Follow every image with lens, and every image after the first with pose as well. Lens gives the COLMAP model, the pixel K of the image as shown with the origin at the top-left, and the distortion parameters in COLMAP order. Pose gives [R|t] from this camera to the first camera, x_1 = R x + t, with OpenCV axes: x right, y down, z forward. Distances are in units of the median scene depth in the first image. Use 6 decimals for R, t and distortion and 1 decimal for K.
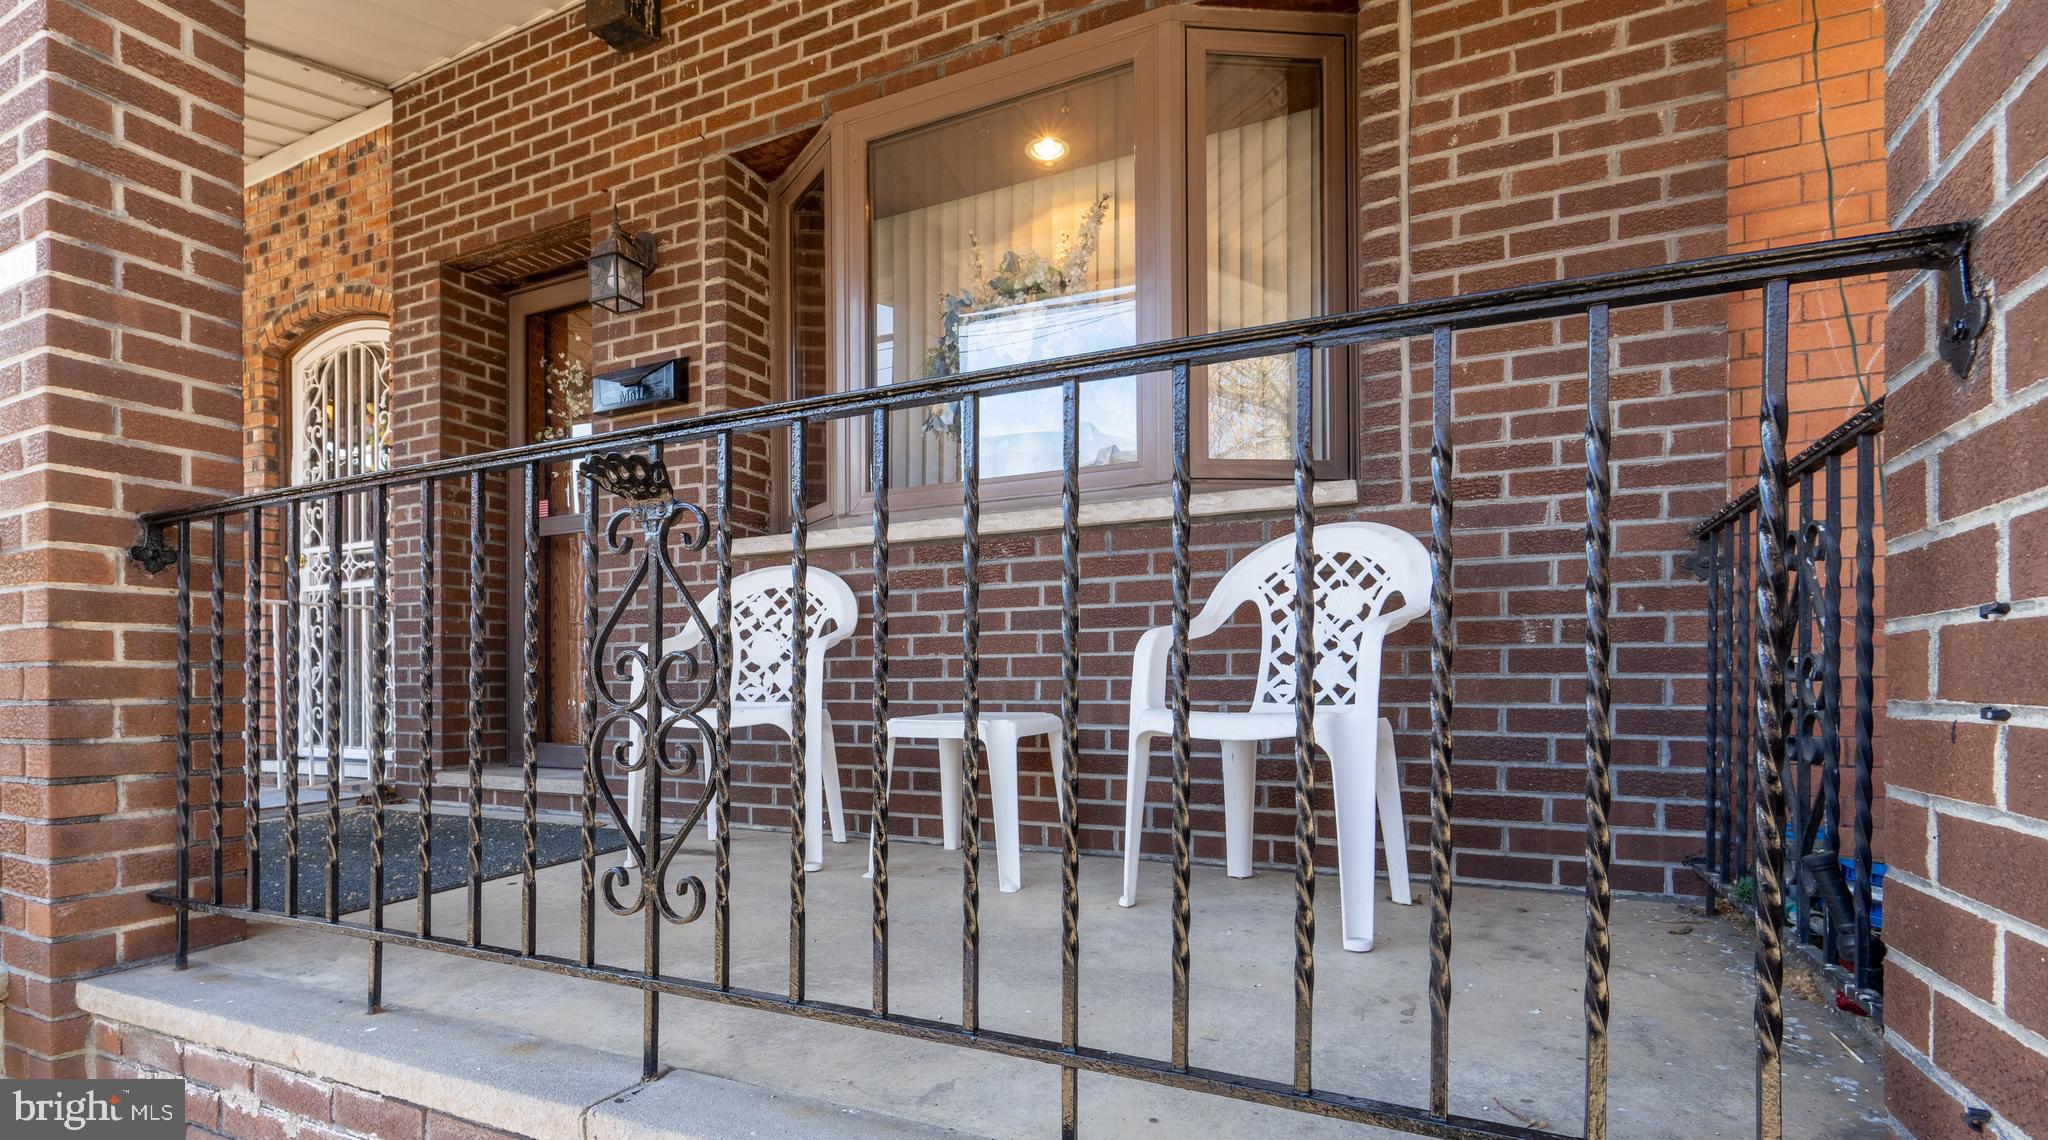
lens RADIAL K [[949.8, 0, 1009.8], [0, 949.8, 686.5], [0, 0, 1]] dist [-0.005532, 0.000973]
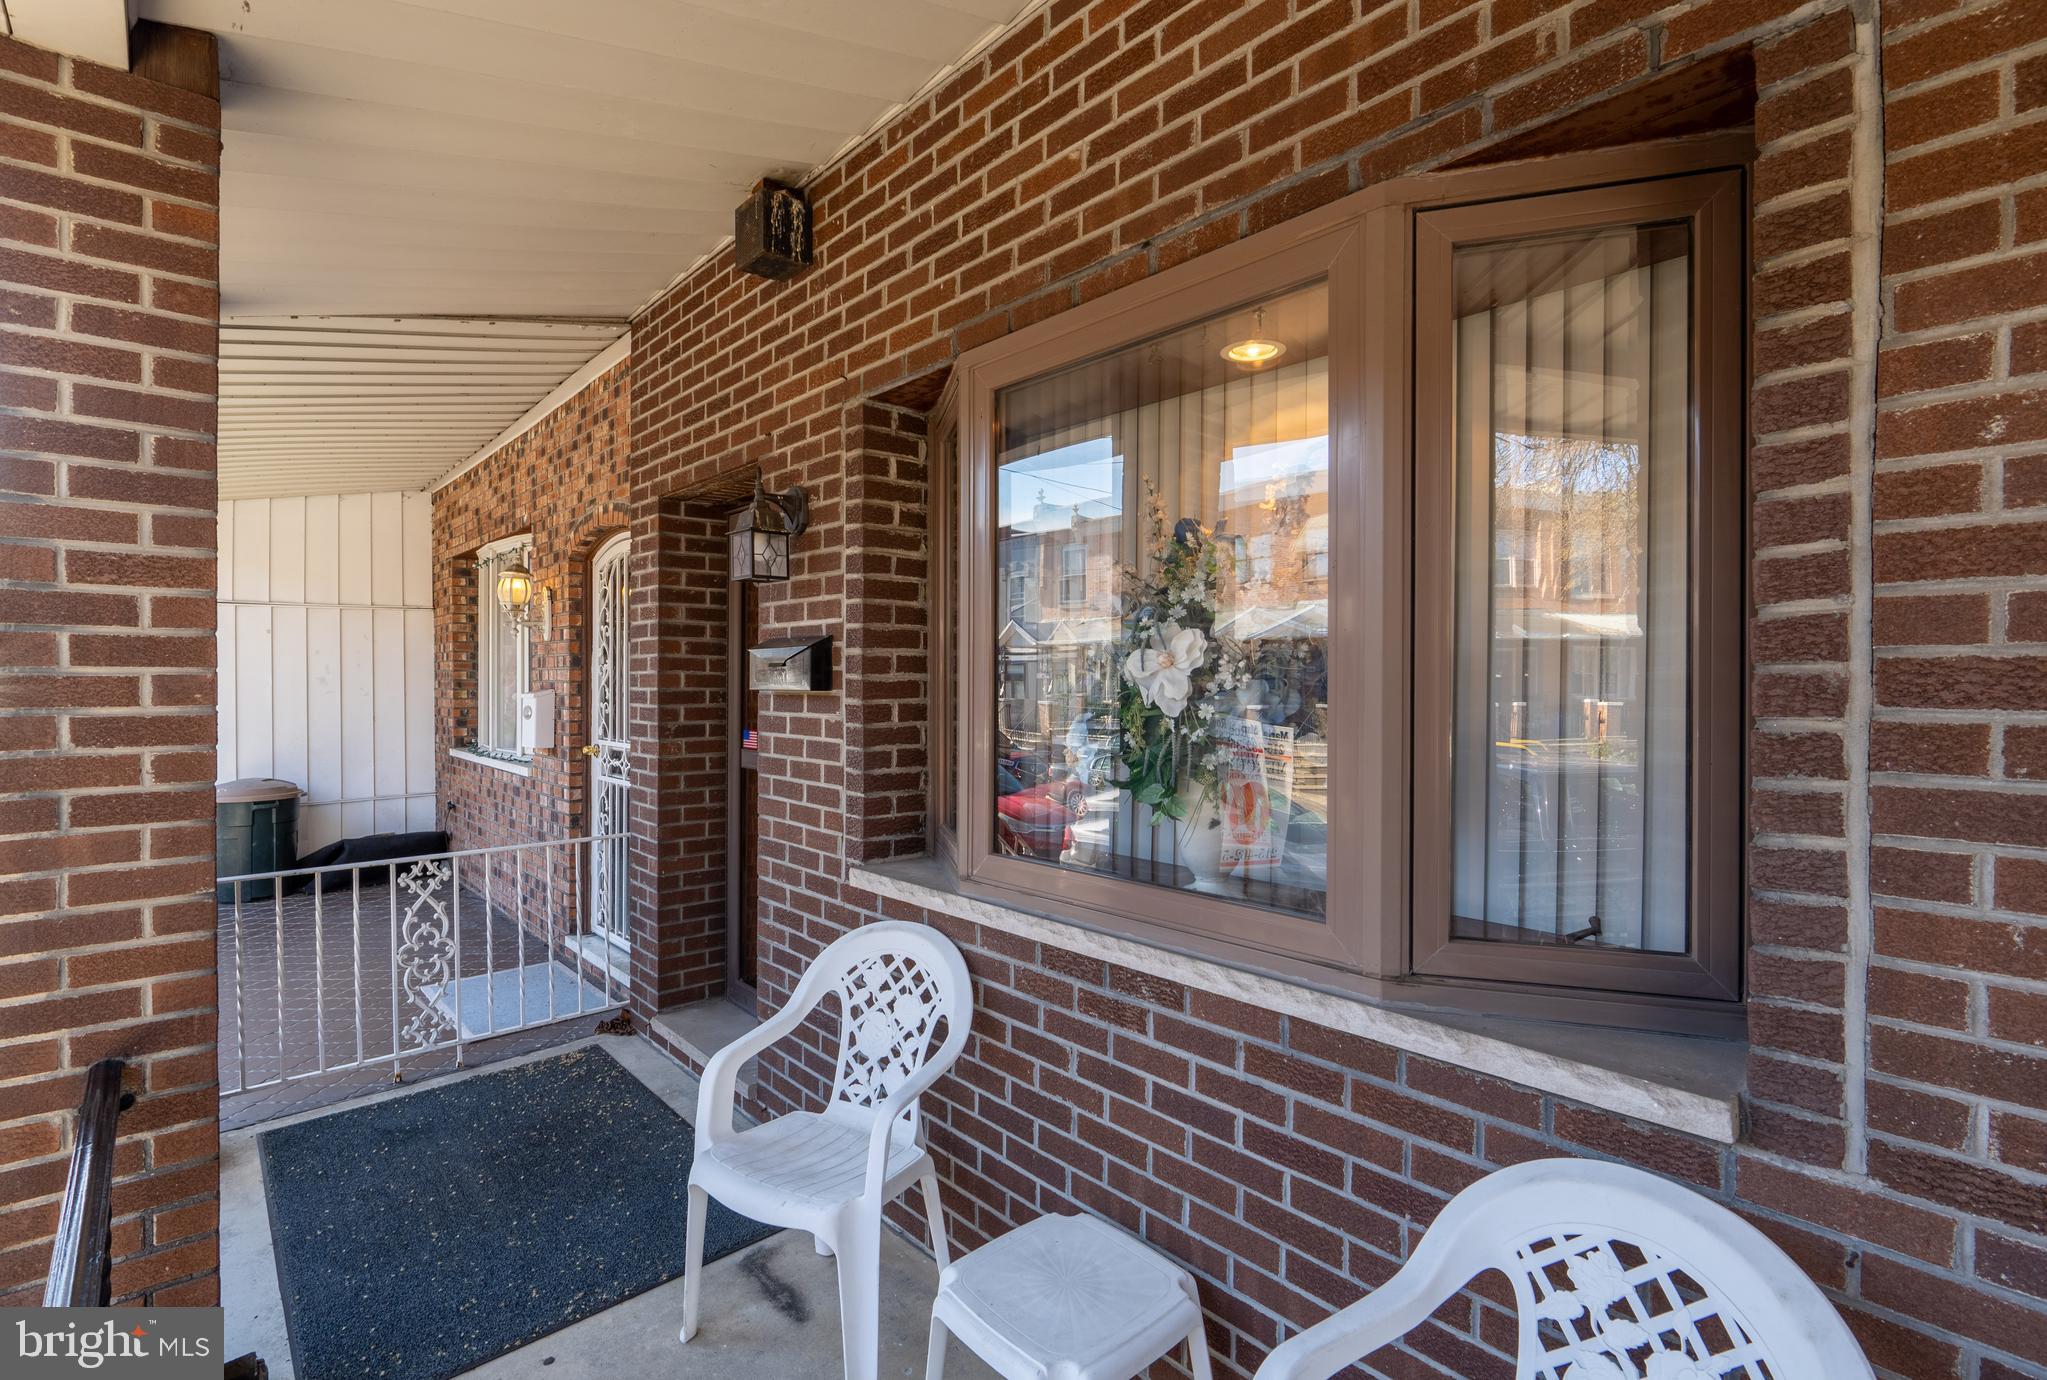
lens RADIAL K [[950.6, 0, 1014.9], [0, 950.6, 684.9], [0, 0, 1]] dist [-0.007720, 0.000928]
pose [[0.923039, 0.009512, -0.384590, 0.152308], [-0.007529, 0.999949, 0.006660, -0.329476], [0.384634, -0.003252, 0.923064, 0.290428]]
